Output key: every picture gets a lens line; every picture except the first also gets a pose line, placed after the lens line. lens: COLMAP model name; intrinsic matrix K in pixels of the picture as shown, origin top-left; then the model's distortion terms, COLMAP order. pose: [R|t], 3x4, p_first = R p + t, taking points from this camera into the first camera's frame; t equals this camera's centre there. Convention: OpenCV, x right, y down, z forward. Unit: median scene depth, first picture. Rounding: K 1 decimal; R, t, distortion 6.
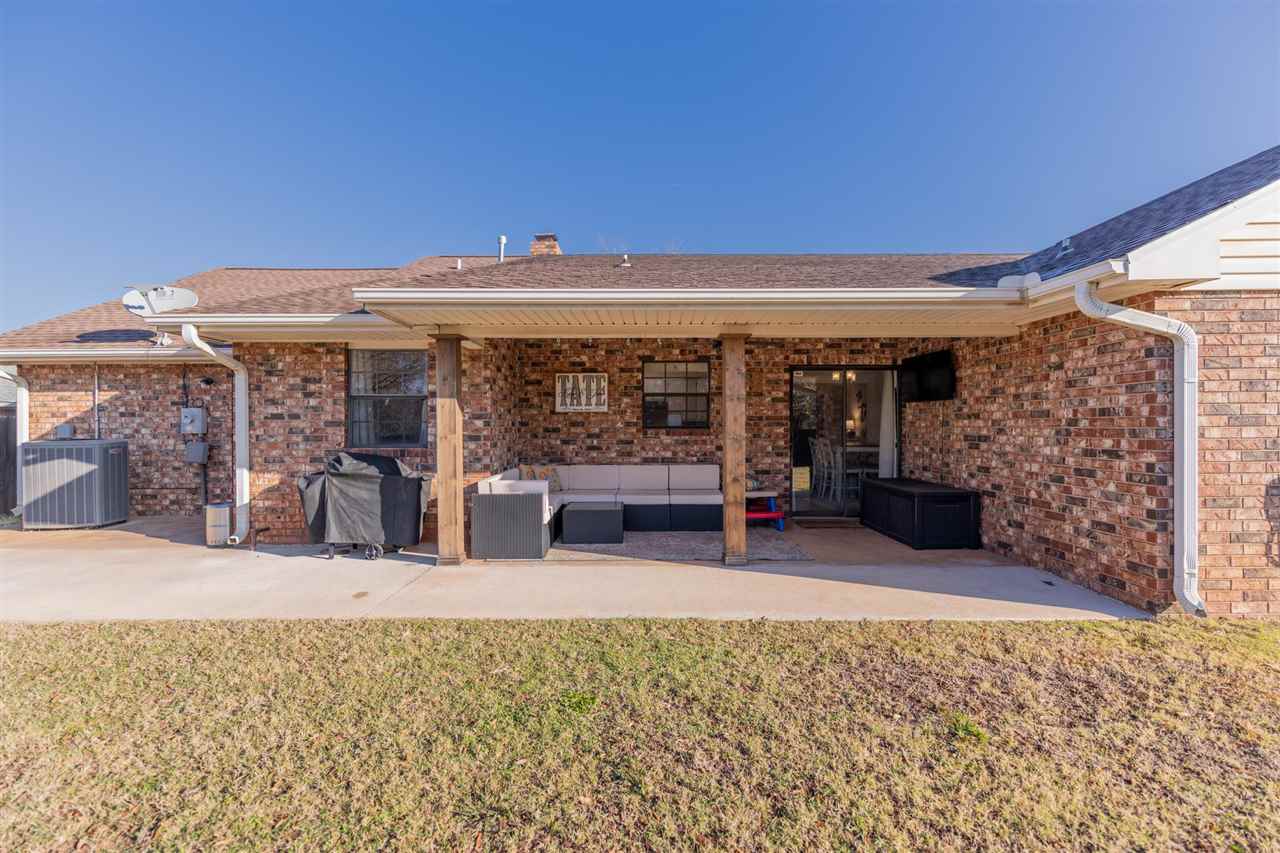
lens RADIAL K [[616.5, 0, 640.0], [0, 616.5, 426.5], [0, 0, 1]] dist [0.003491, 0.000382]
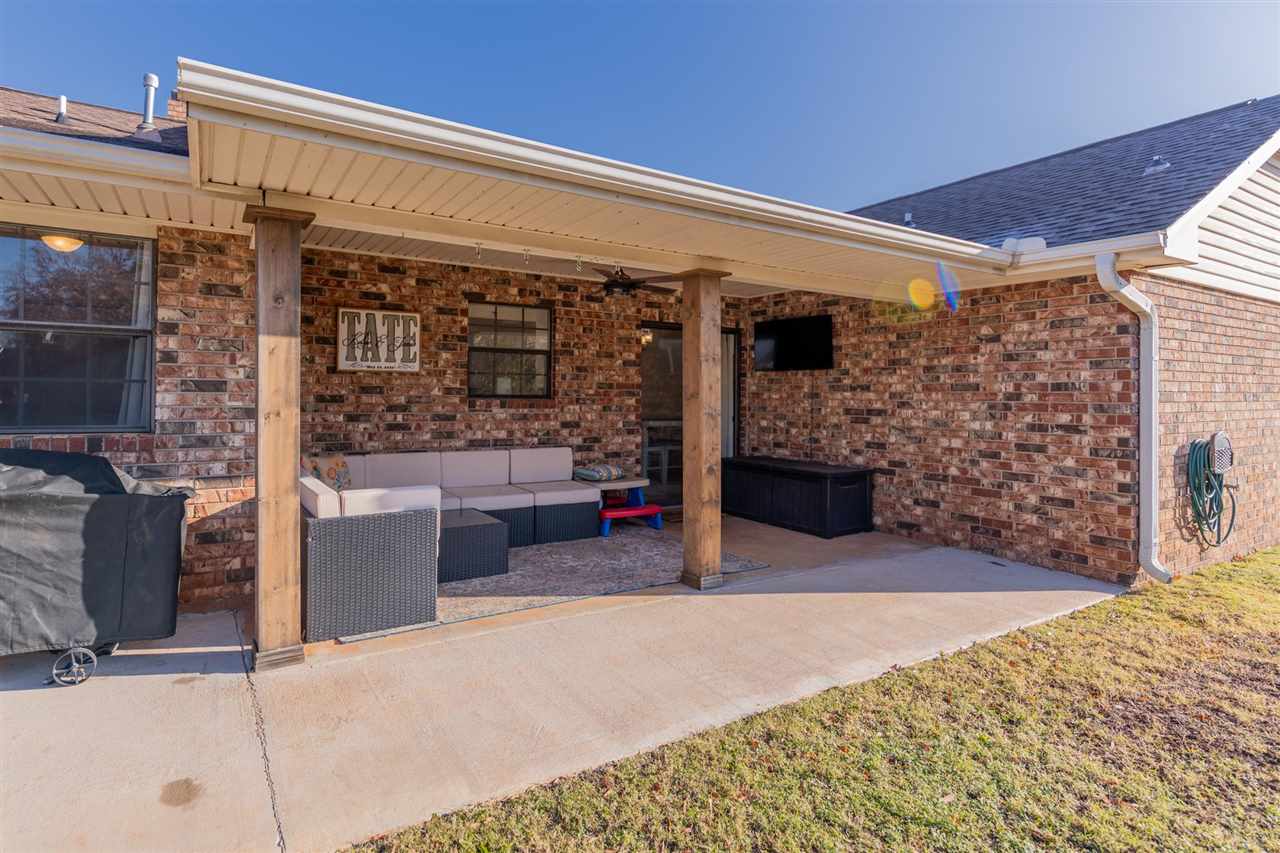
lens RADIAL K [[693.7, 0, 639.9], [0, 693.7, 393.3], [0, 0, 1]] dist [0.002247, 0.000276]
pose [[0.847853, 0.012709, 0.530080, -0.310582], [-0.011346, 0.999919, -0.005826, 0.000822], [-0.530111, -0.001075, 0.847928, 0.305828]]
